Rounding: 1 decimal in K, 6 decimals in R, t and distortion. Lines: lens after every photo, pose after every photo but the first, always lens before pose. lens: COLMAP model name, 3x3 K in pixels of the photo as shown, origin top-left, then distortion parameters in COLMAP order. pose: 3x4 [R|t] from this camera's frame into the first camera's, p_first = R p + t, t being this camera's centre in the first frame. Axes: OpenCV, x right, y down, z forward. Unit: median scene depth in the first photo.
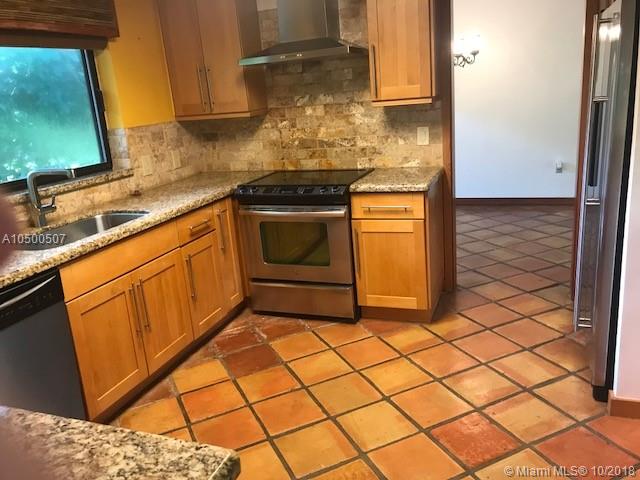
lens RADIAL K [[533.8, 0, 318.6], [0, 533.8, 239.6], [0, 0, 1]] dist [0.034606, -0.042537]
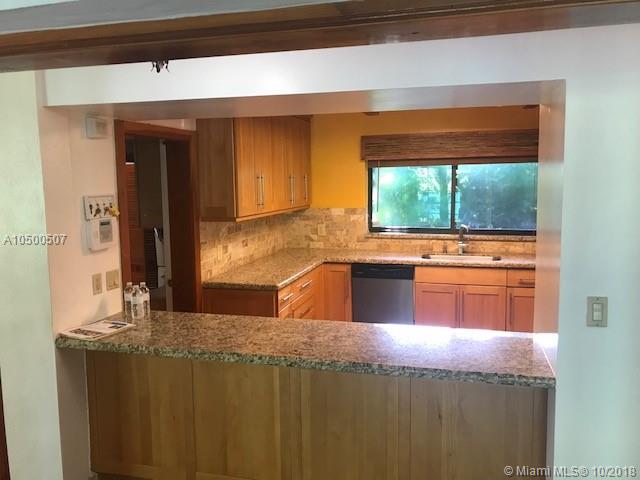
lens RADIAL K [[533.8, 0, 315.4], [0, 533.8, 237.9], [0, 0, 1]] dist [0.034606, -0.042537]
pose [[0.098713, 0.190472, -0.976717, 1.019171], [-0.263522, 0.951473, 0.158916, -0.189975], [0.959589, 0.241700, 0.144116, 0.144833]]
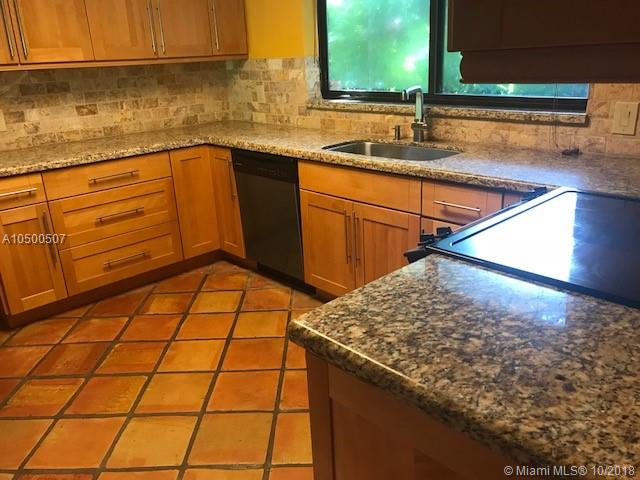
lens RADIAL K [[533.8, 0, 318.7], [0, 533.8, 237.4], [0, 0, 1]] dist [0.034606, -0.042537]
pose [[-0.441476, 0.385782, -0.810105, 0.374650], [-0.161384, 0.853989, 0.494629, -0.266187], [0.882640, 0.349105, -0.314757, 0.927224]]
